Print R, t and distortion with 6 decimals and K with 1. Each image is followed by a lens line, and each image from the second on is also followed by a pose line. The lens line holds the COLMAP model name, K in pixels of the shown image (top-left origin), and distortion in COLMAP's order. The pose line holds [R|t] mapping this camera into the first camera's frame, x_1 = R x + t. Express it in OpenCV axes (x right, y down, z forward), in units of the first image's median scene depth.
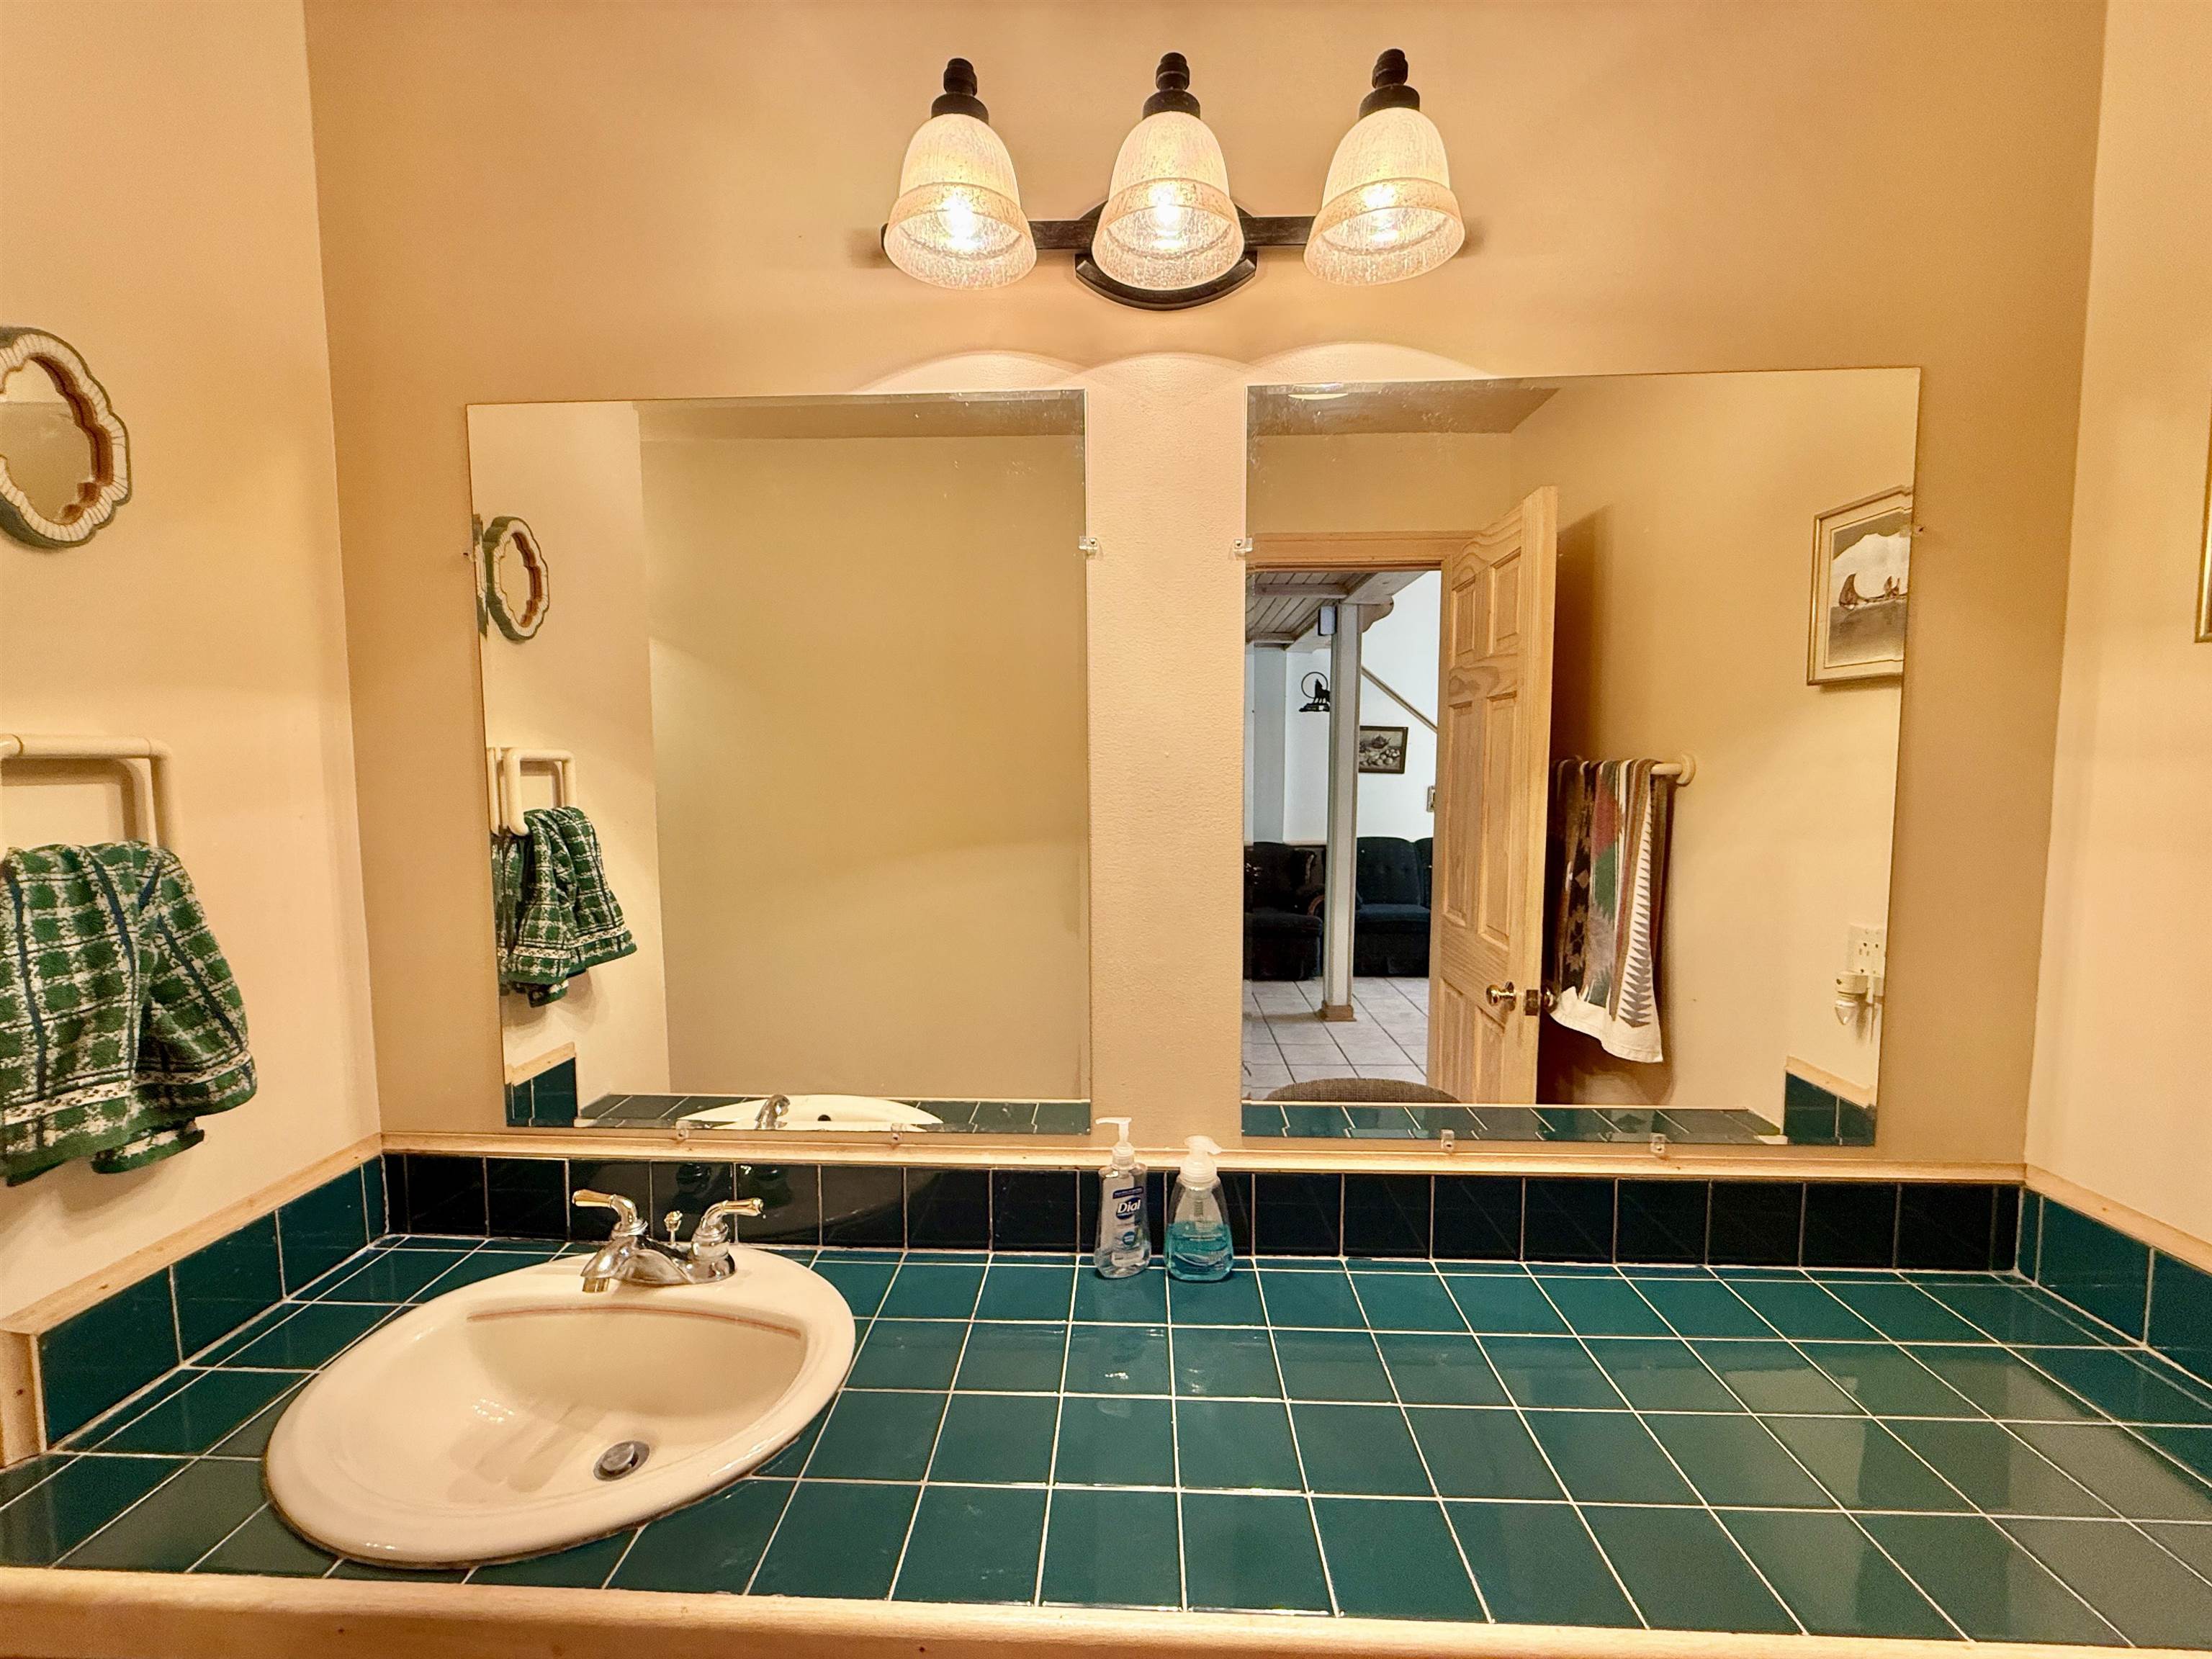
lens RADIAL K [[880.4, 0, 1101.4], [0, 880.4, 820.9], [0, 0, 1]] dist [-0.001788, 0.000975]
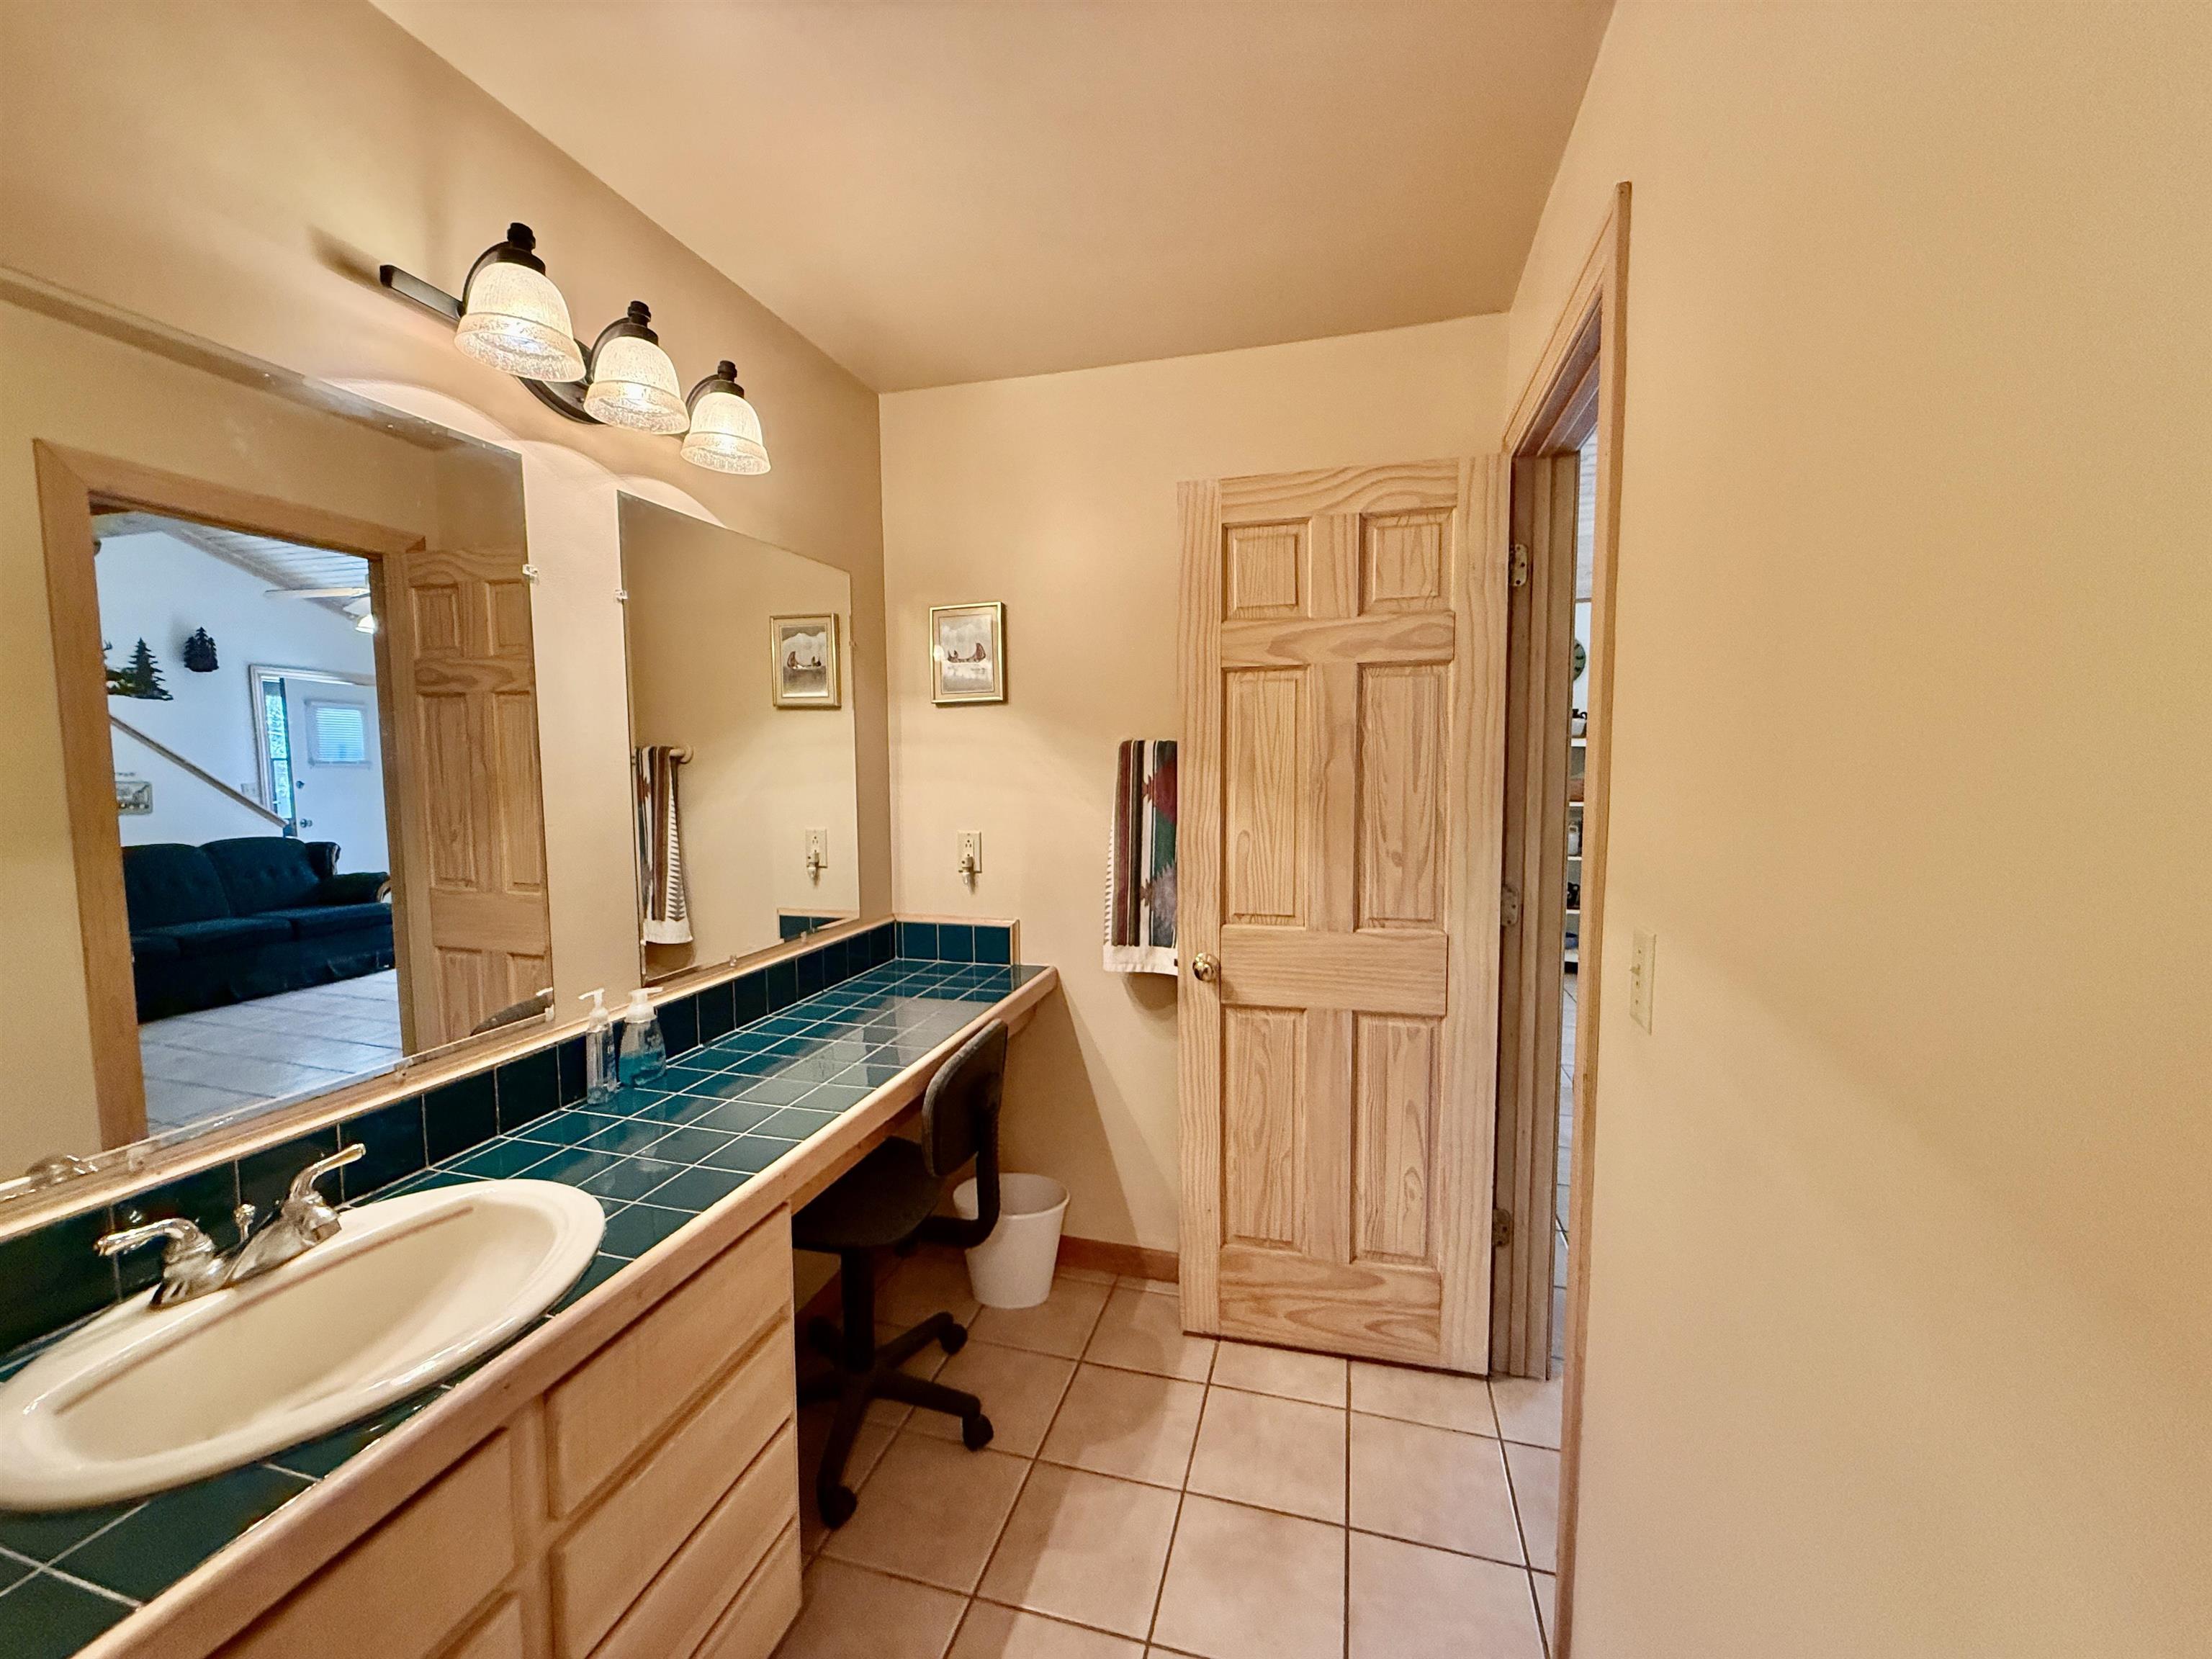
lens RADIAL K [[880.4, 0, 1103.4], [0, 880.4, 826.5], [0, 0, 1]] dist [-0.001788, 0.000975]
pose [[0.224602, -0.073727, 0.971658, -1.126508], [0.065843, 0.996003, 0.060354, 0.043731], [-0.972224, 0.050422, 0.228558, -0.122775]]
